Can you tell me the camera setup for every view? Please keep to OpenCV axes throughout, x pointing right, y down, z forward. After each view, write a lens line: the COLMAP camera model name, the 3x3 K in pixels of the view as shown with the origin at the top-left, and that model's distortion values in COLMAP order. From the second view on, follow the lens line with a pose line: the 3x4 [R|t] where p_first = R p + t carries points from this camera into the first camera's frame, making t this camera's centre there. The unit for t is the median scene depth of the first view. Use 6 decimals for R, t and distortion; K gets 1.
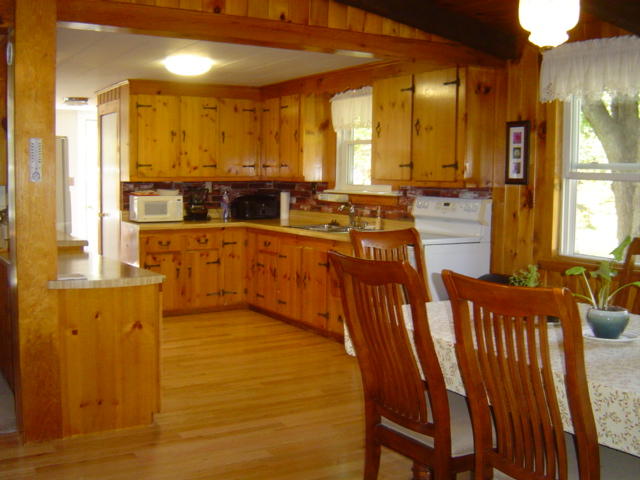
lens RADIAL K [[753.9, 0, 320.0], [0, 753.9, 240.0], [0, 0, 1]] dist [-0.108893, -0.062380]
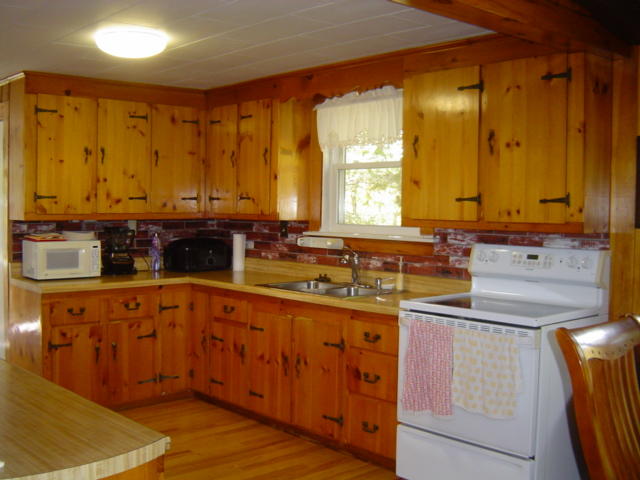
lens RADIAL K [[753.9, 0, 320.0], [0, 753.9, 240.0], [0, 0, 1]] dist [-0.108893, -0.062380]
pose [[0.983648, -0.006982, 0.179965, -0.109394], [0.014194, 0.999145, -0.038819, -0.030323], [-0.179540, 0.040739, 0.982907, 0.286943]]
